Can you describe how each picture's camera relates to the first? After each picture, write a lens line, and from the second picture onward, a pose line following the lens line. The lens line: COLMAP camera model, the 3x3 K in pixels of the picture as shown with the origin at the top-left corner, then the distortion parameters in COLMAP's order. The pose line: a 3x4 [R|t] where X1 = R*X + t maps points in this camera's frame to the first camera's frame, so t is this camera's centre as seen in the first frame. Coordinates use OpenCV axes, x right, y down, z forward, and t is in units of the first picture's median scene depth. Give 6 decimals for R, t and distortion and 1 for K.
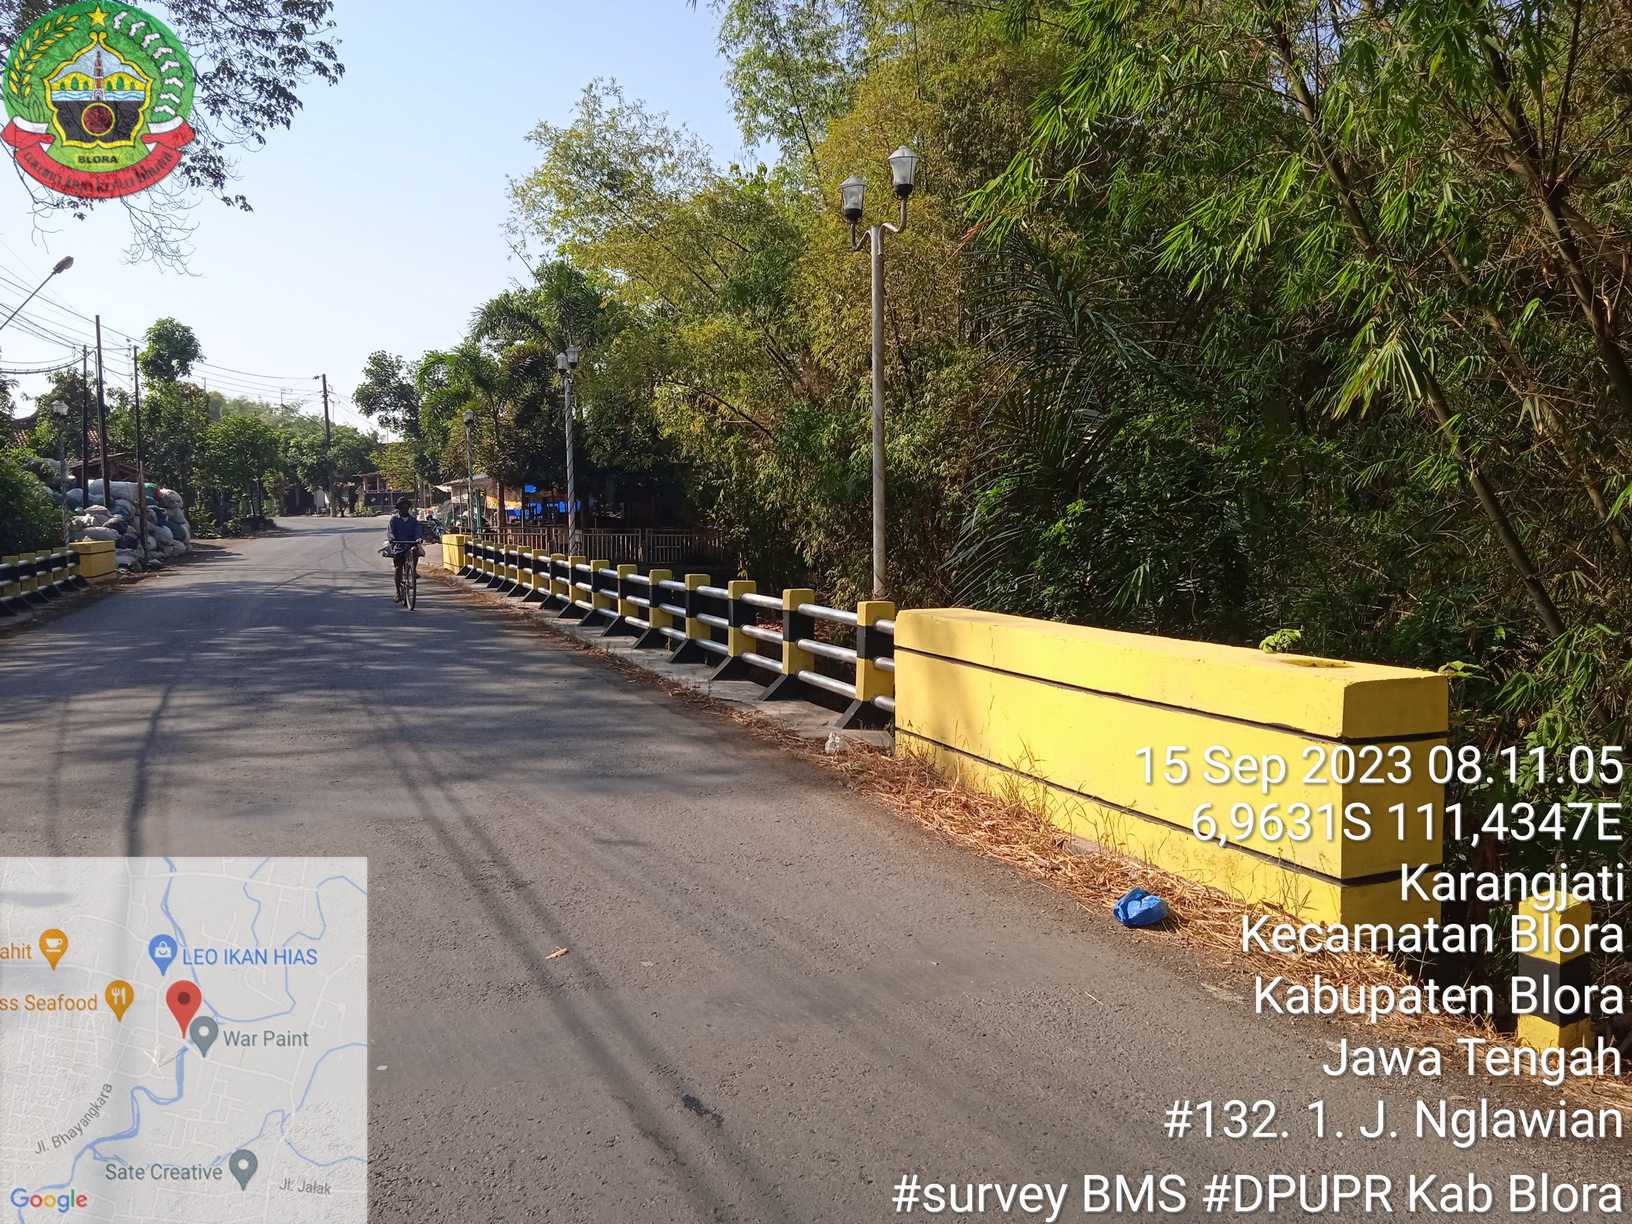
lens RADIAL K [[1335.2, 0, 819.9], [0, 1335.2, 621.3], [0, 0, 1]] dist [0.057885, -0.072573]
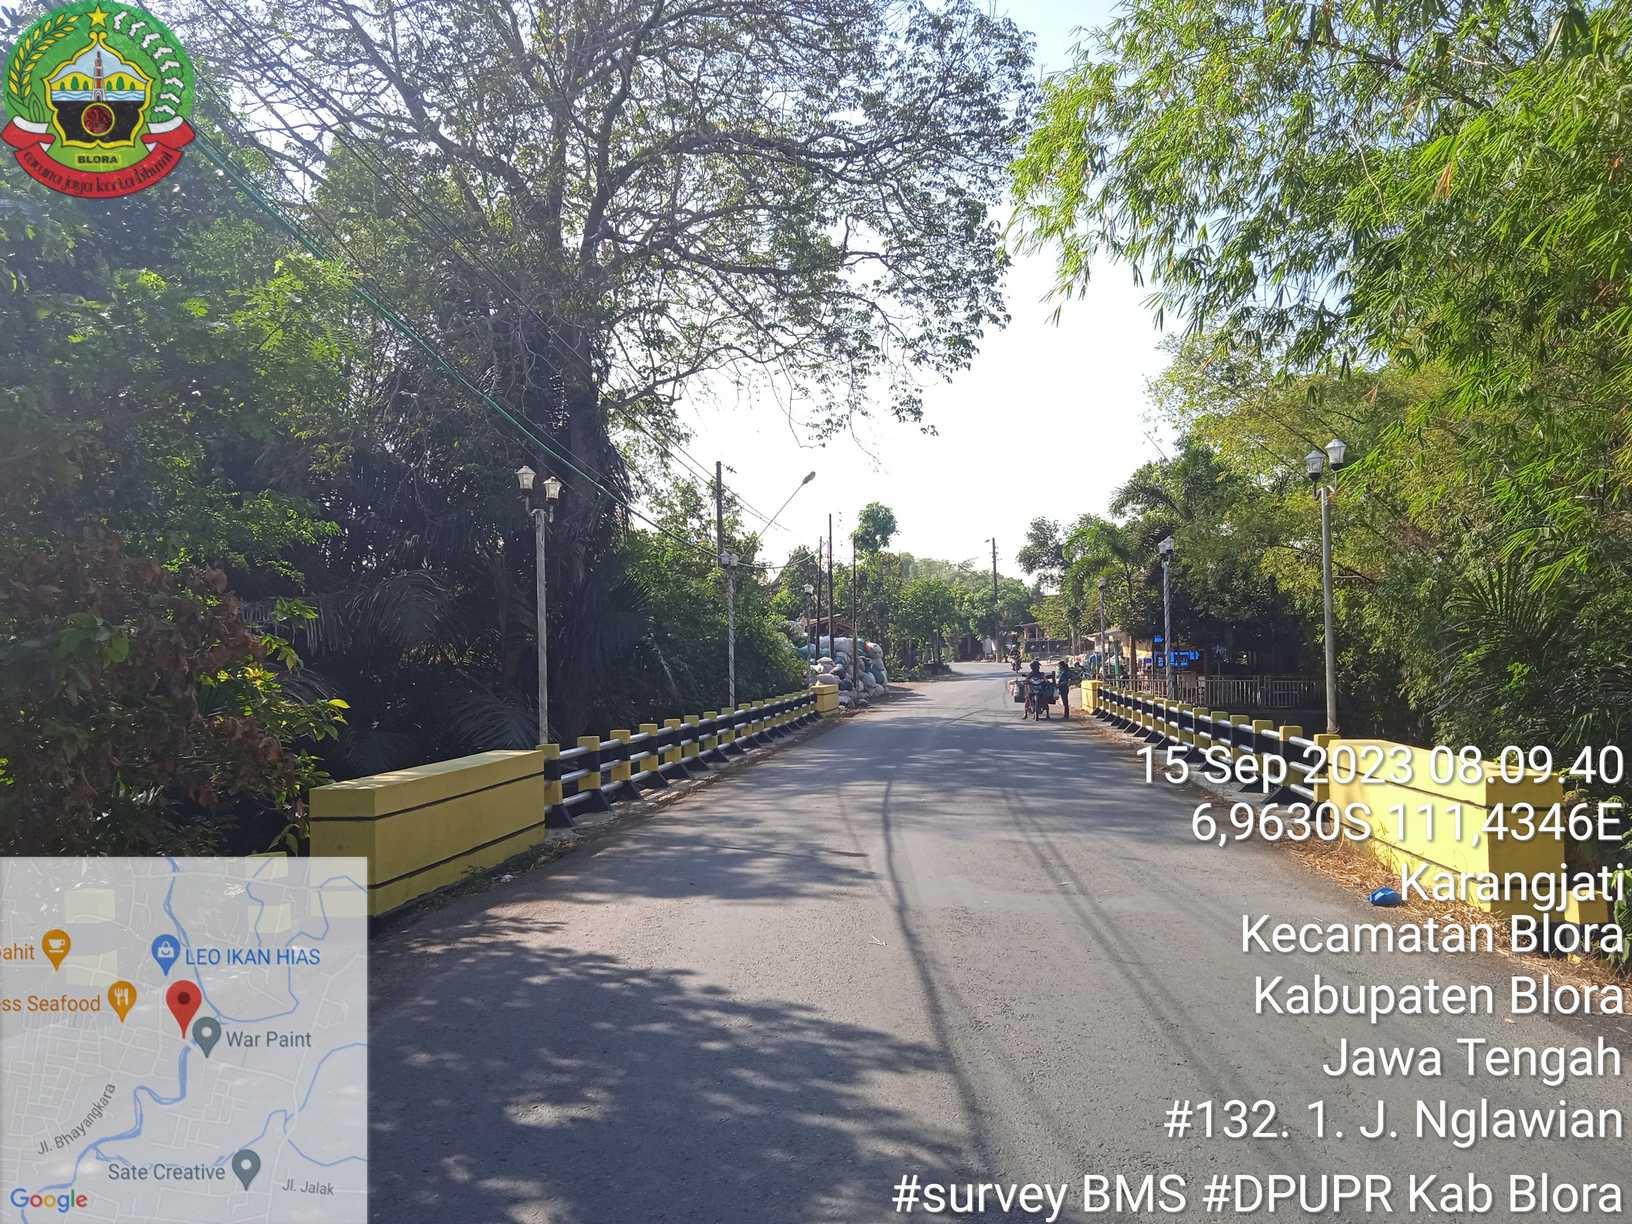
lens RADIAL K [[1335.2, 0, 819.9], [0, 1335.2, 621.3], [0, 0, 1]] dist [0.057885, -0.072573]
pose [[0.886398, -0.016355, -0.462635, 0.058876], [-0.032692, 0.994669, -0.097800, 0.006160], [0.461769, 0.101814, 0.881138, -0.146433]]
